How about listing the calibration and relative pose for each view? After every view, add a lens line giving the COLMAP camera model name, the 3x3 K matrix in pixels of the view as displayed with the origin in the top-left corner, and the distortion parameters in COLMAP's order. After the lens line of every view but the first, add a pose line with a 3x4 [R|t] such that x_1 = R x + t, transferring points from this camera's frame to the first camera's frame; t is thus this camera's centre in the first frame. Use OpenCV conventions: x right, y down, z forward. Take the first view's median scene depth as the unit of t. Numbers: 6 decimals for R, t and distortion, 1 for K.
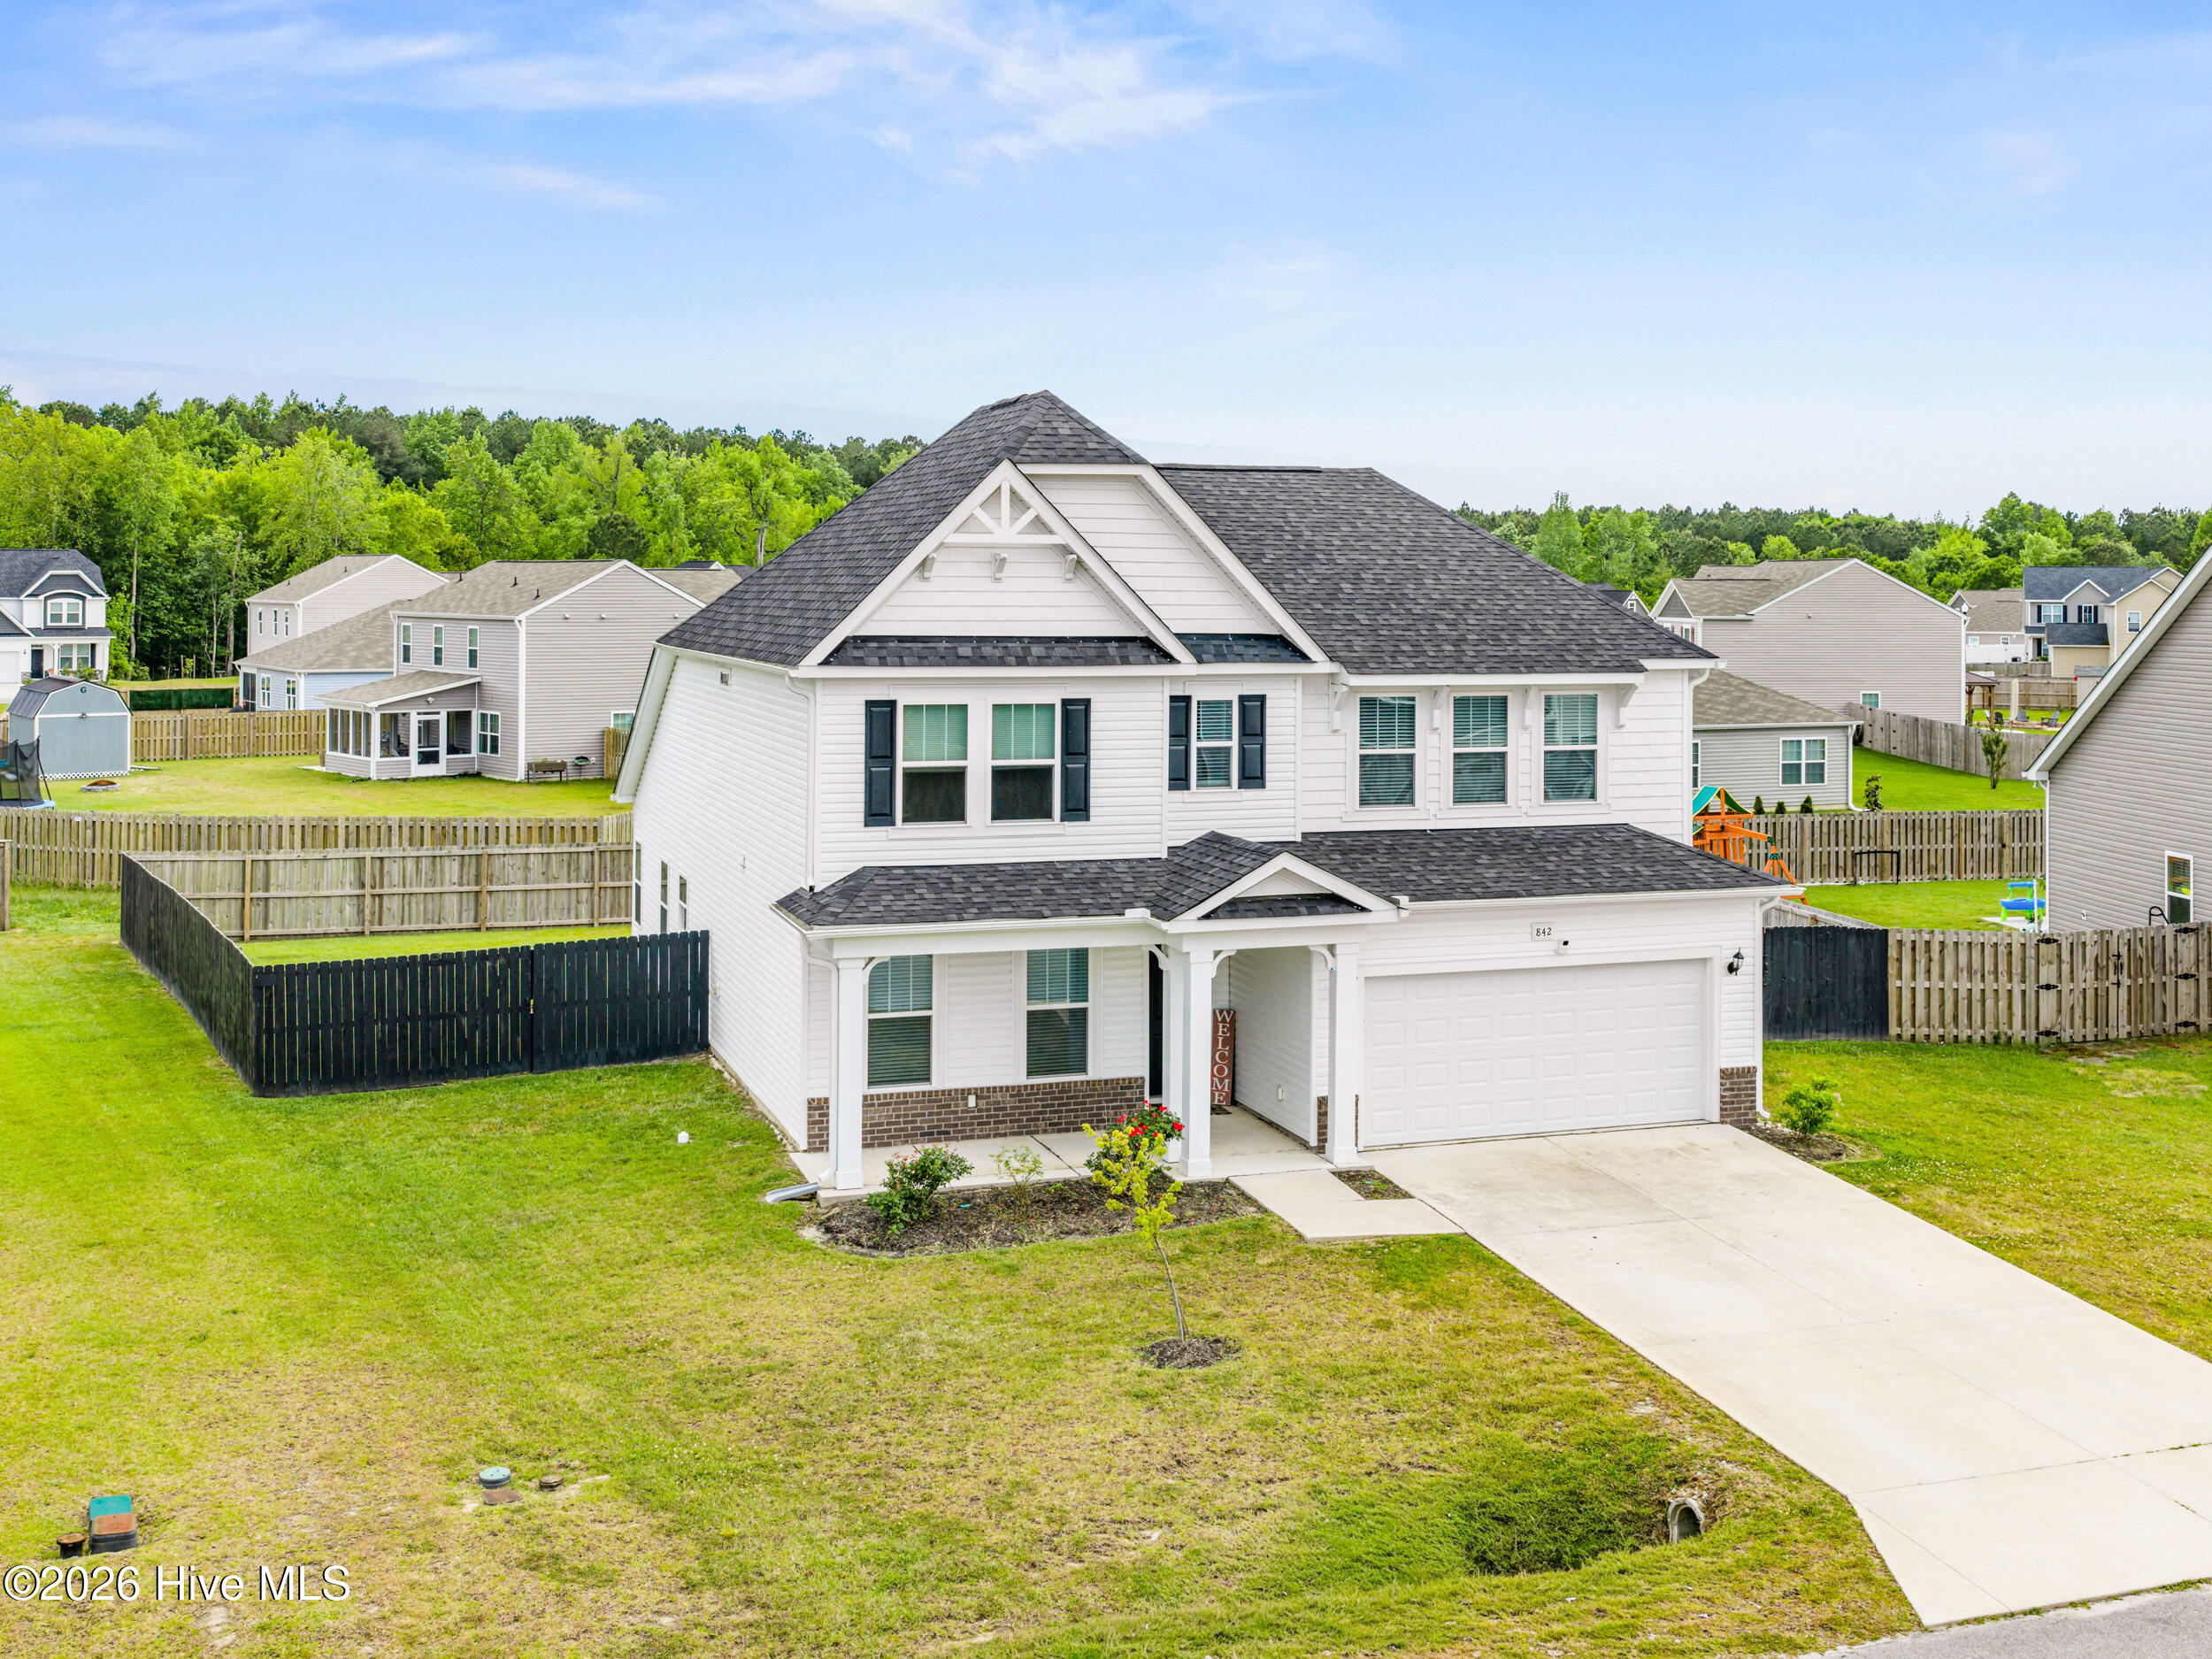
lens RADIAL K [[2245.0, 0, 1107.0], [0, 2245.0, 613.5], [0, 0, 1]] dist [0.009871, 0.002827]
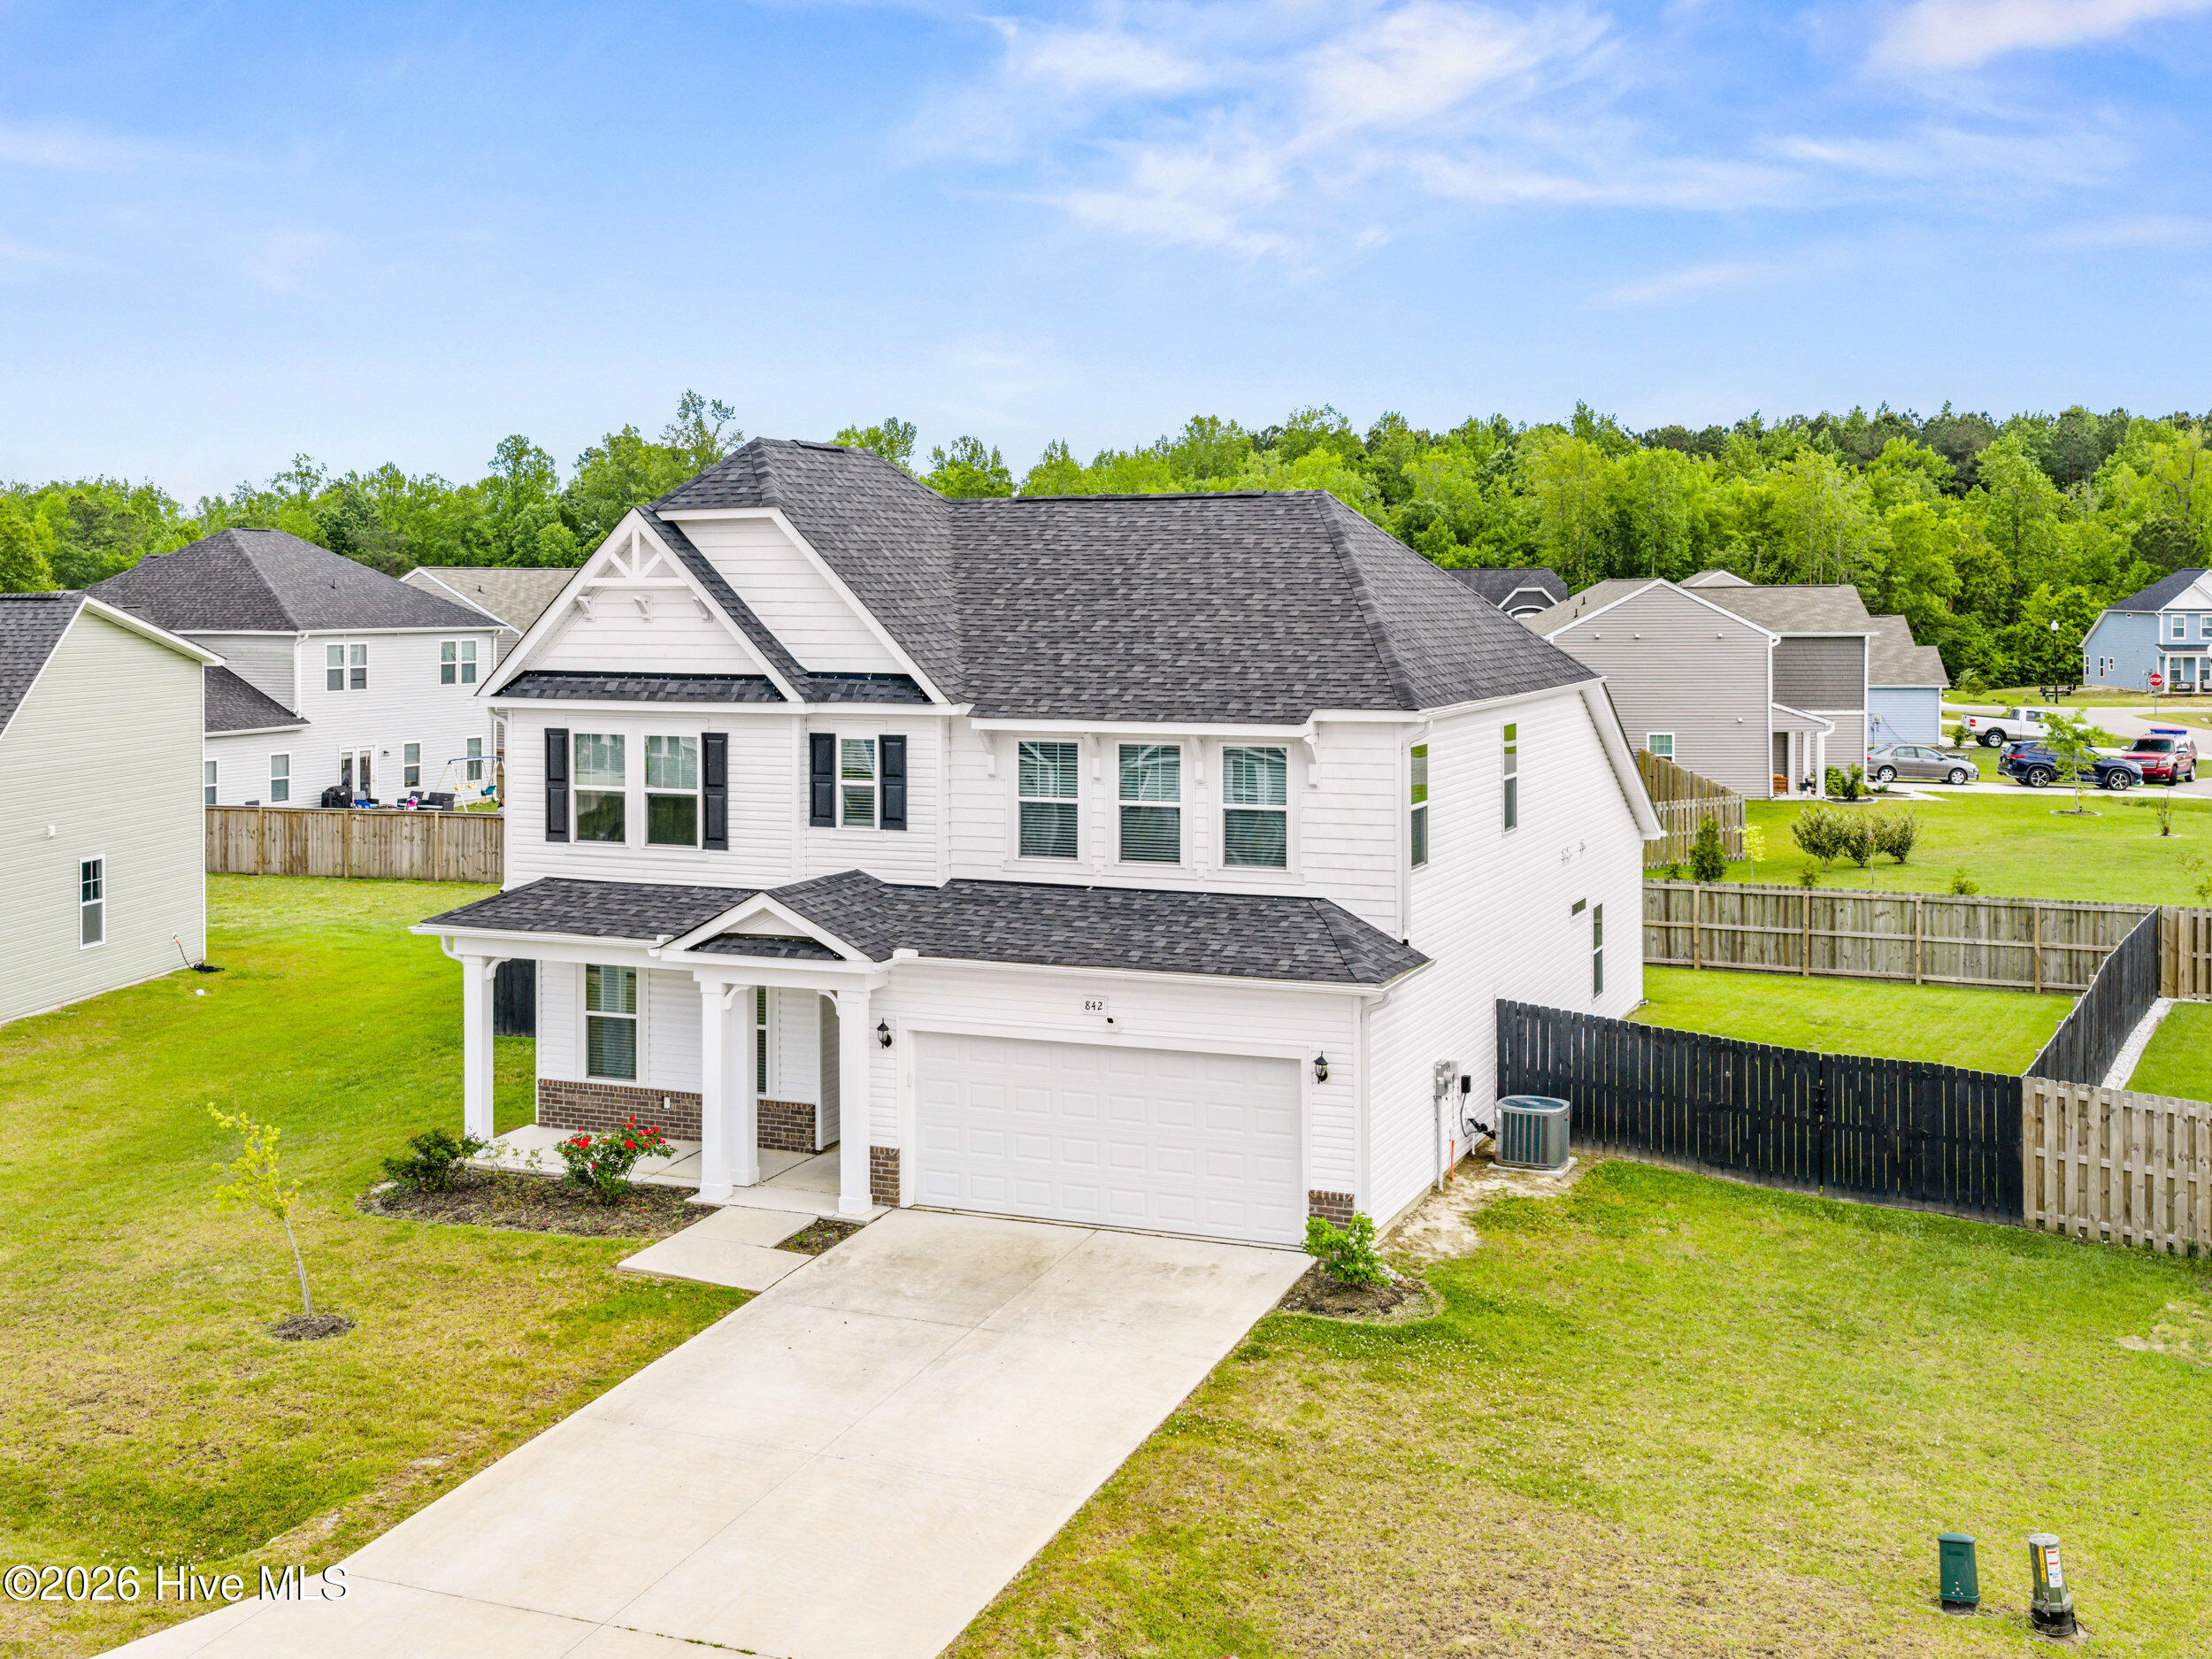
lens RADIAL K [[2256.8, 0, 1107.4], [0, 2256.8, 661.7], [0, 0, 1]] dist [0.009559, -0.011802]
pose [[0.768875, 0.012828, -0.639271, 0.793321], [-0.002412, 0.999850, 0.017163, -0.013774], [0.639395, -0.011654, 0.768790, 0.304668]]
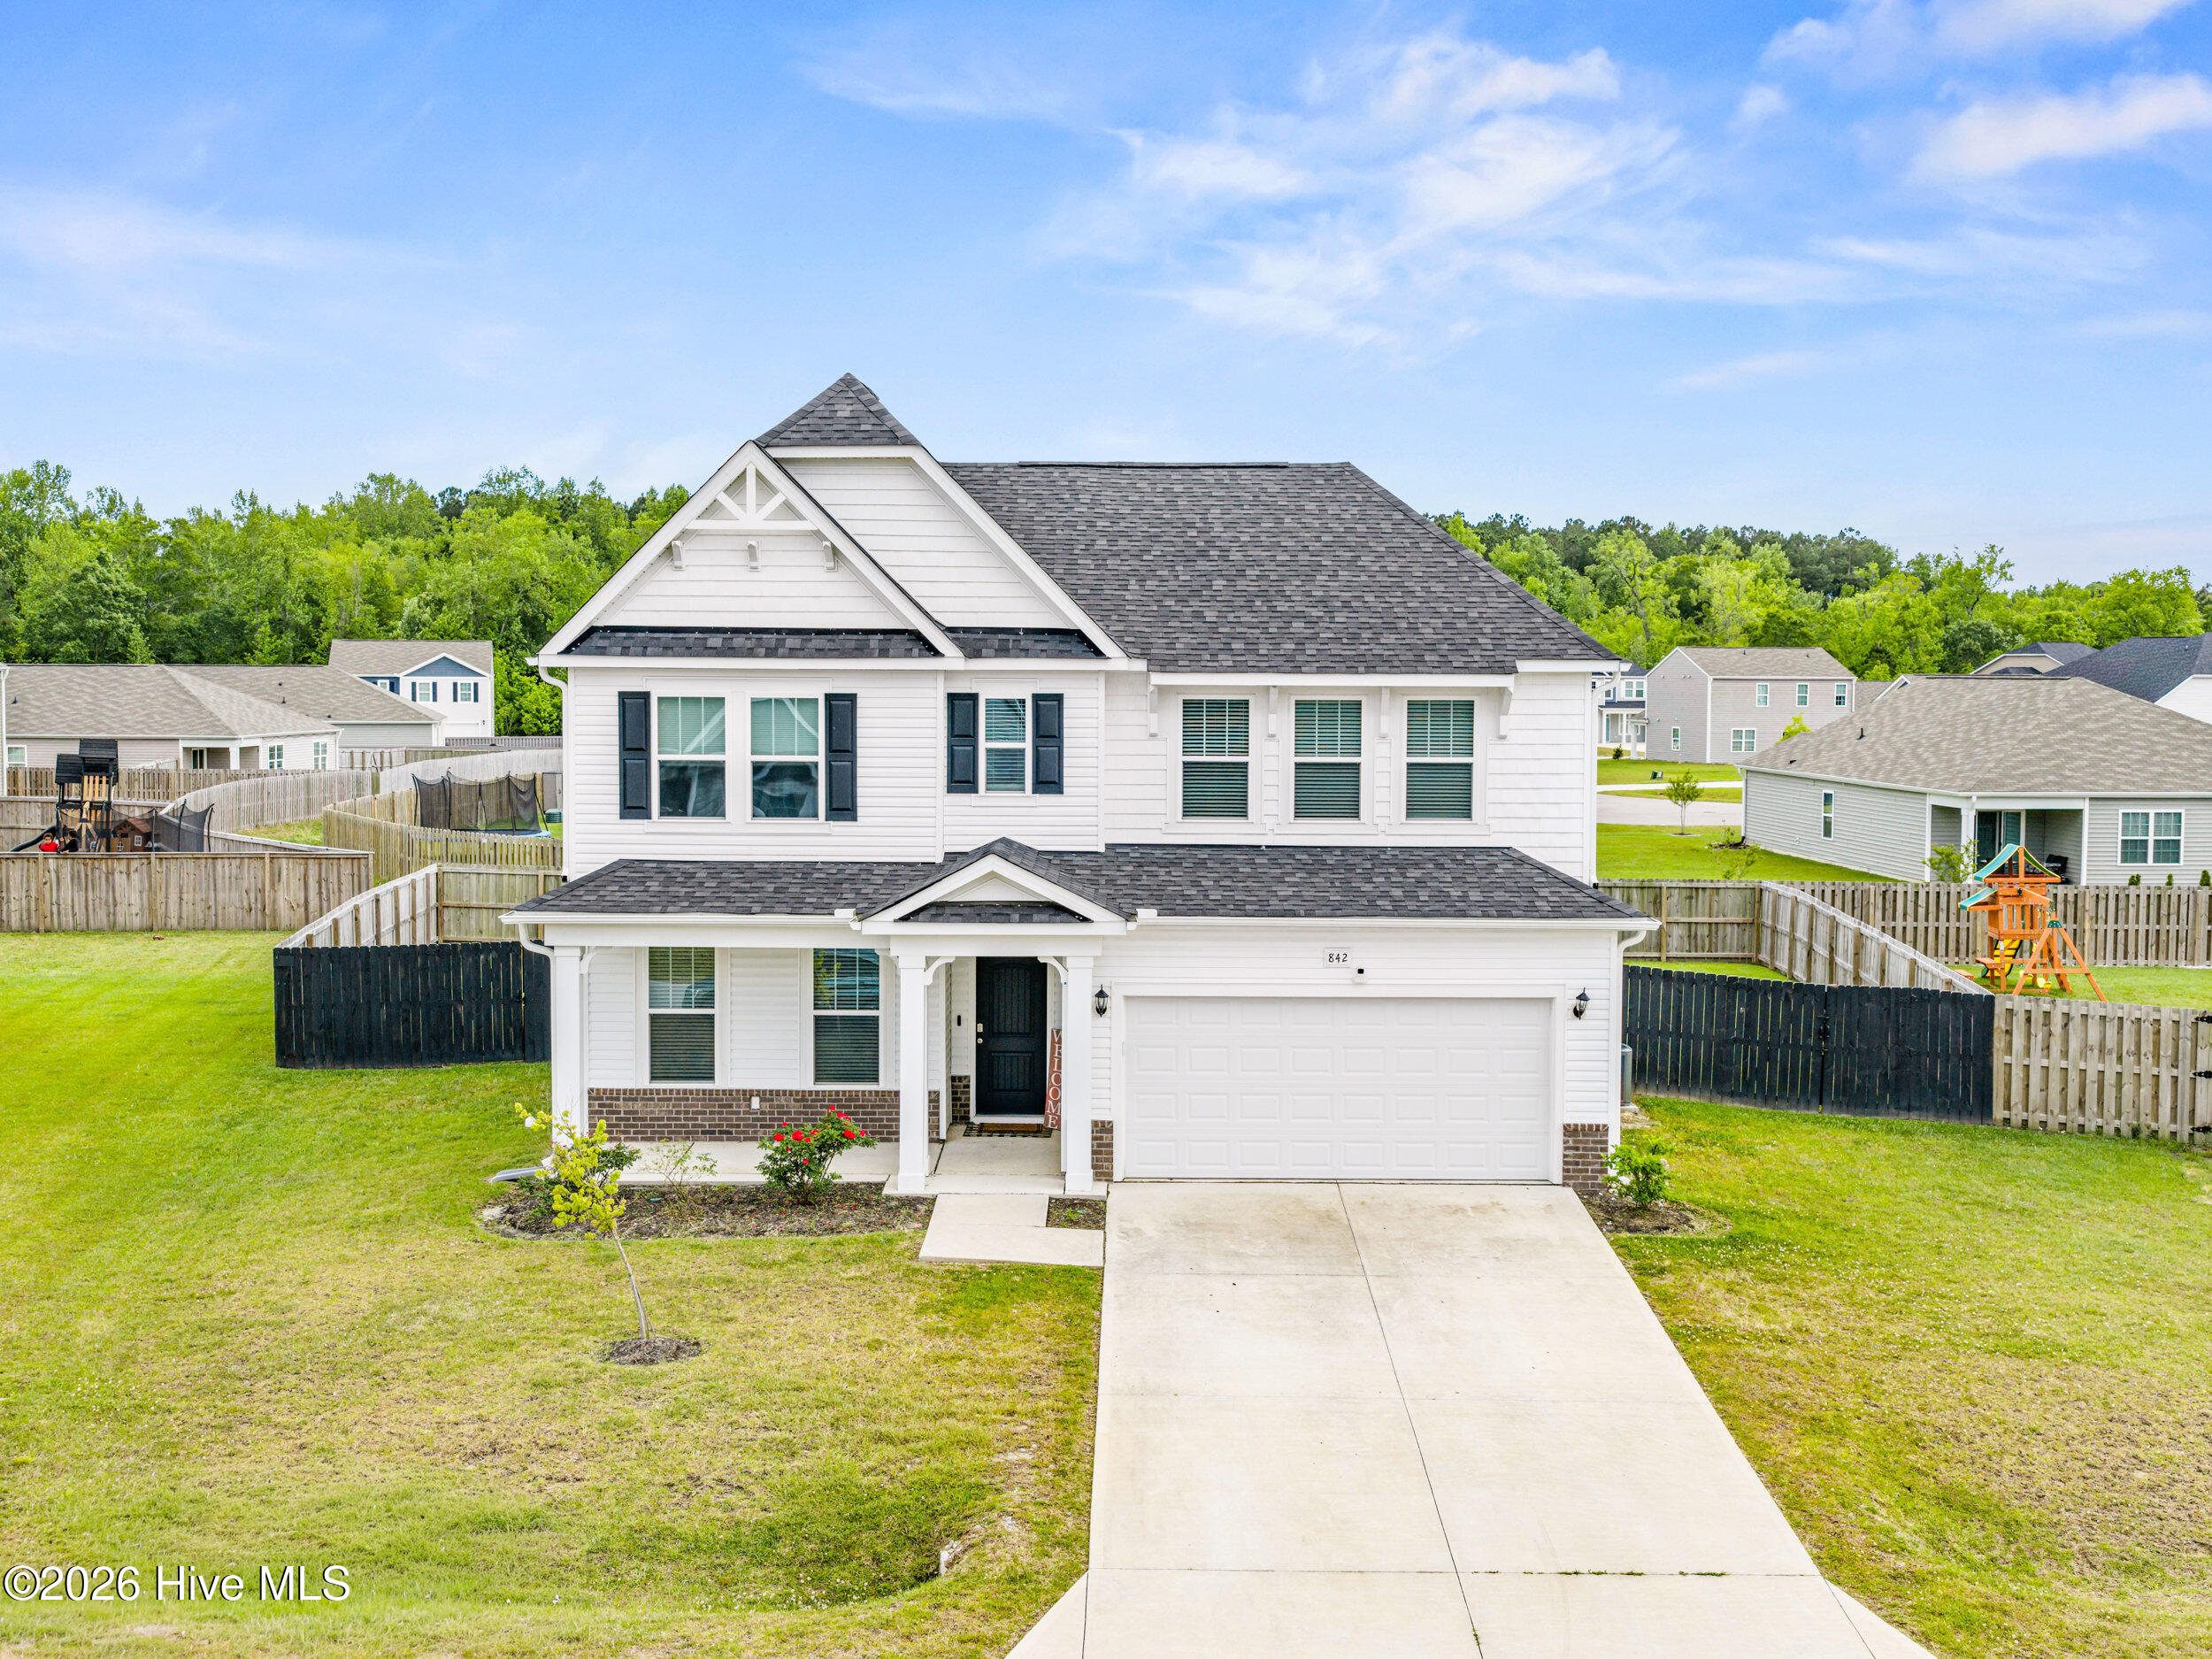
lens RADIAL K [[2192.4, 0, 1106.0], [0, 2192.4, 829.5], [0, 0, 1]] dist [0.011107, -0.018620]
pose [[0.948027, 0.024189, -0.317268, 0.388757], [-0.004812, 0.998082, 0.061717, 0.037257], [0.318152, -0.056982, 0.946326, 0.145093]]
